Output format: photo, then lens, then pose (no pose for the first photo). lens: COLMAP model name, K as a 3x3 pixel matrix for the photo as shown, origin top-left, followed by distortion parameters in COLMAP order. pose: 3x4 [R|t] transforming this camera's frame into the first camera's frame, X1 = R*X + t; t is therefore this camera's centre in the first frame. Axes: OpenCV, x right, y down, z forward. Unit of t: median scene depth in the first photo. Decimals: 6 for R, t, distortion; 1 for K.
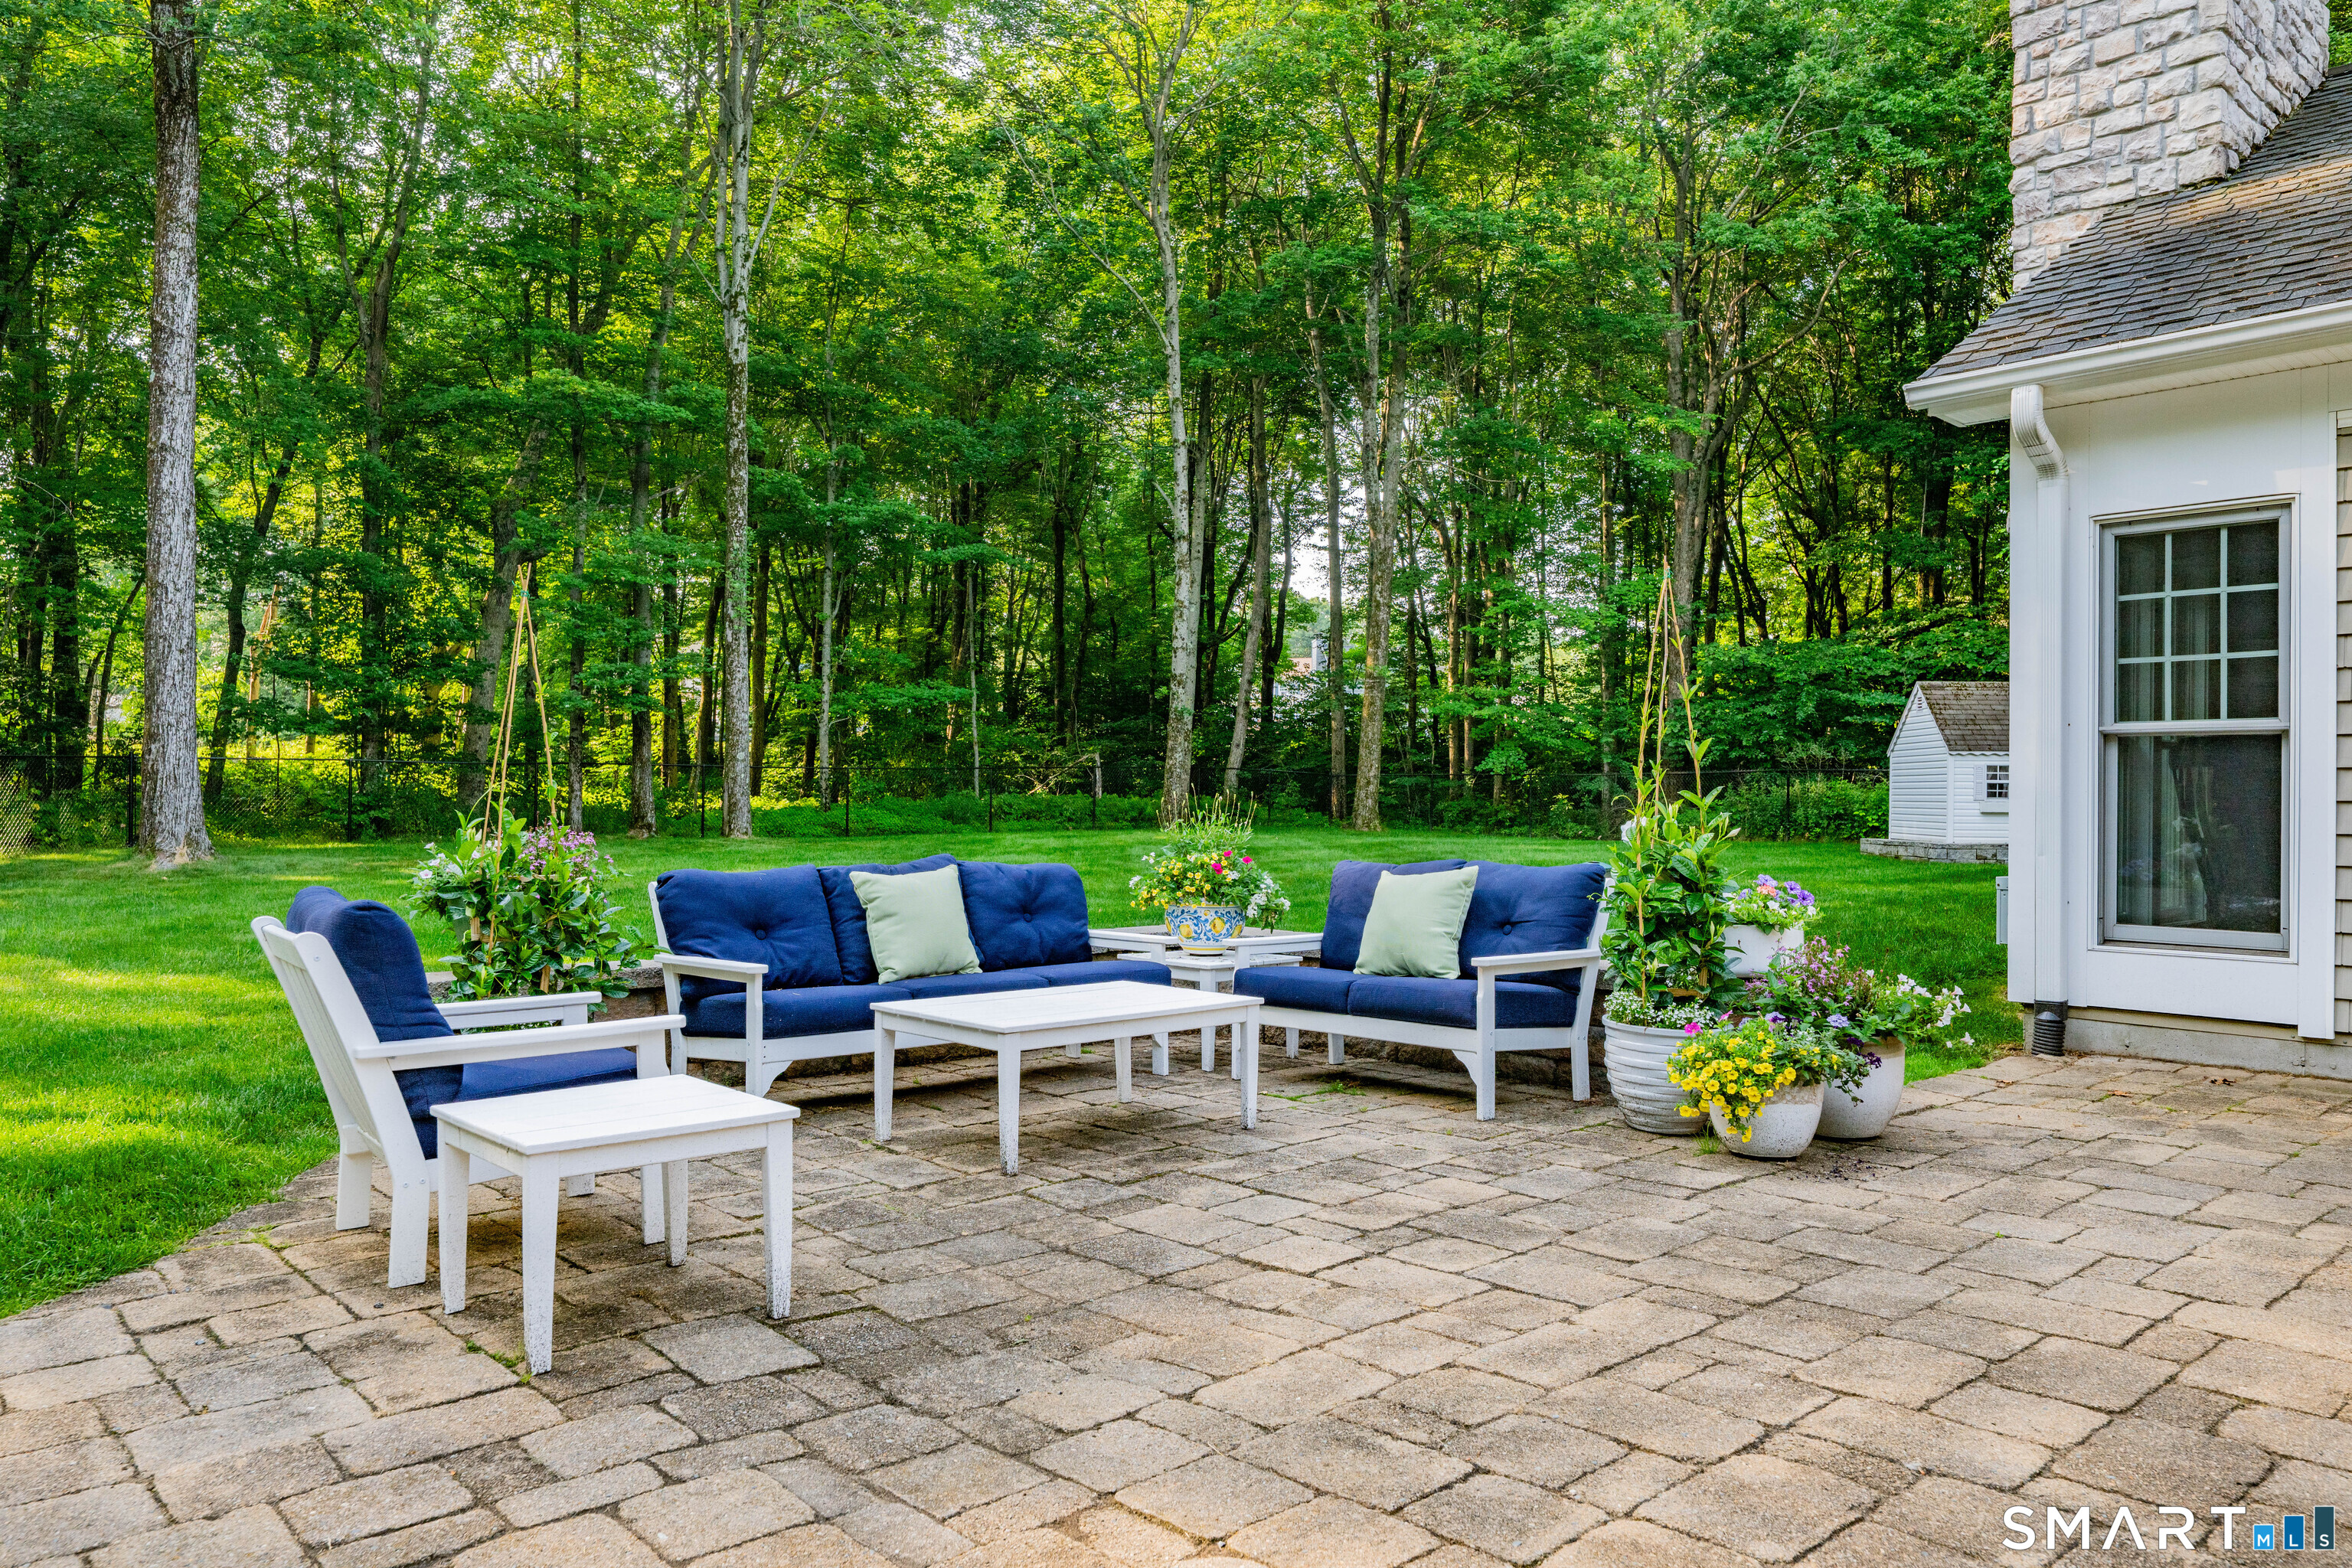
lens RADIAL K [[1645.4, 0, 1175.0], [0, 1645.4, 780.5], [0, 0, 1]] dist [-0.010865, -0.002218]
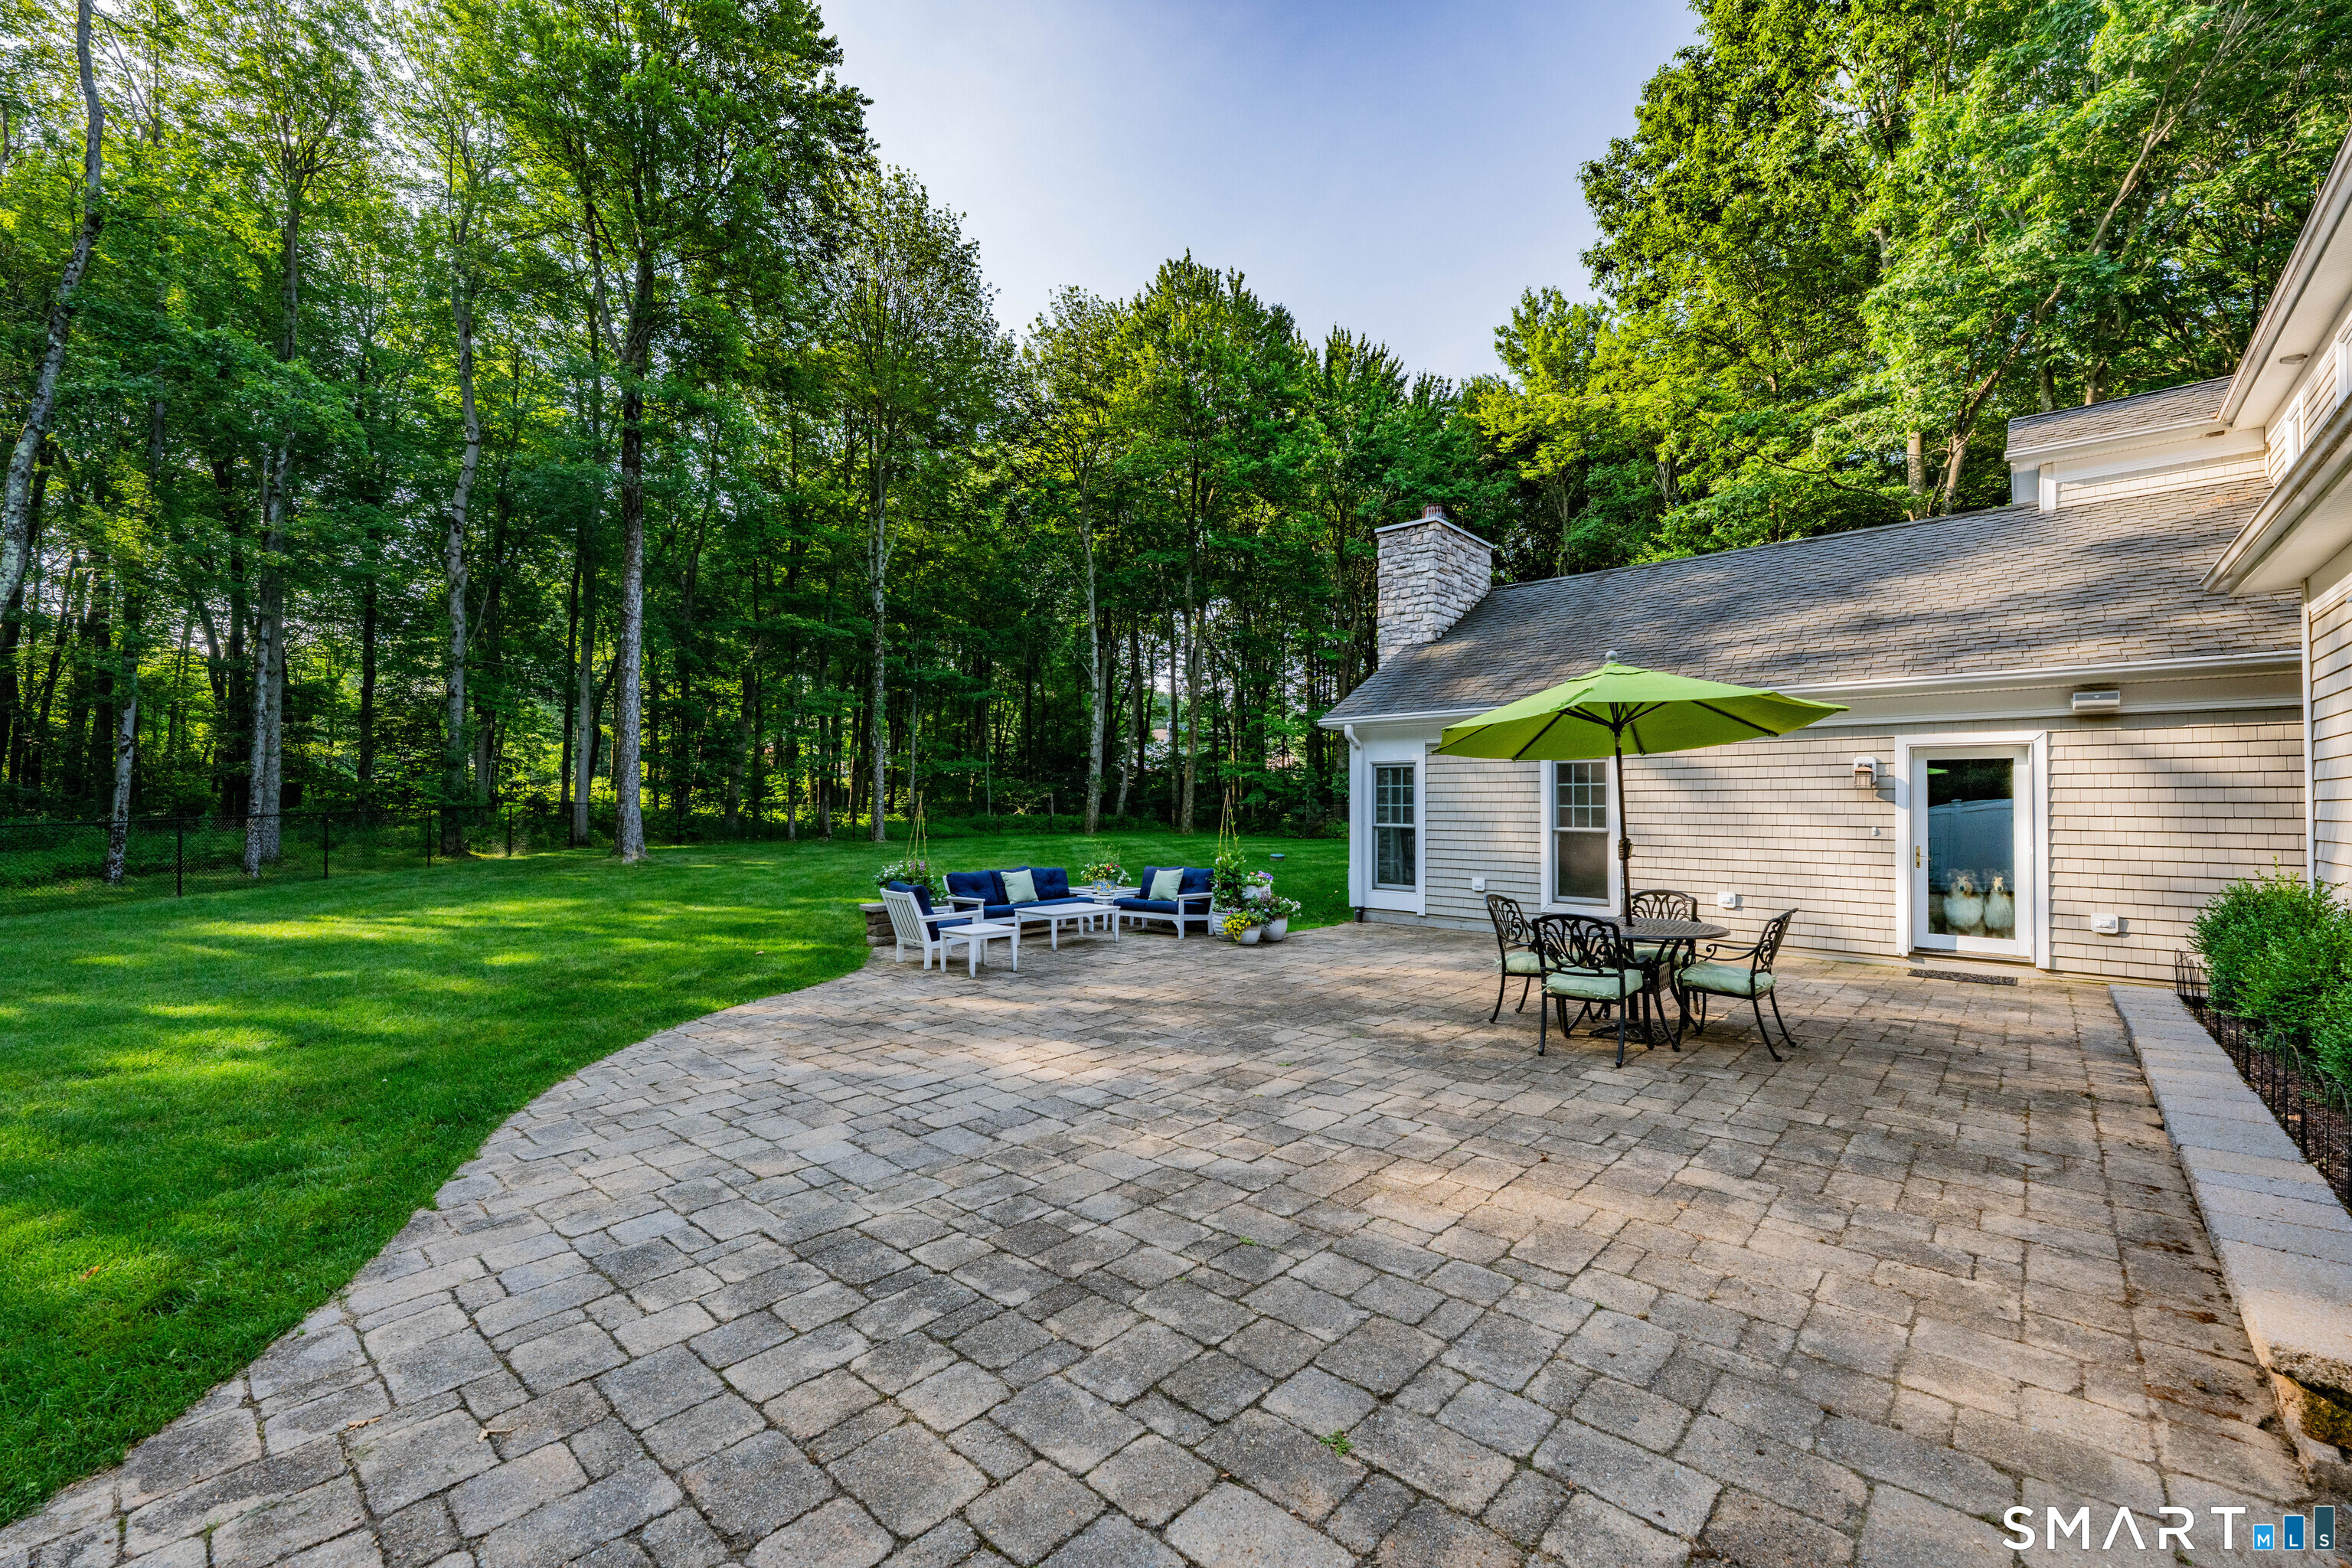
lens RADIAL K [[958.2, 0, 1191.3], [0, 958.2, 798.0], [0, 0, 1]] dist [0.001146, -0.000040]
pose [[0.994494, -0.000037, 0.104796, -0.009637], [-0.000308, 0.999995, 0.003274, -0.088253], [-0.104796, -0.003288, 0.994488, -0.864850]]
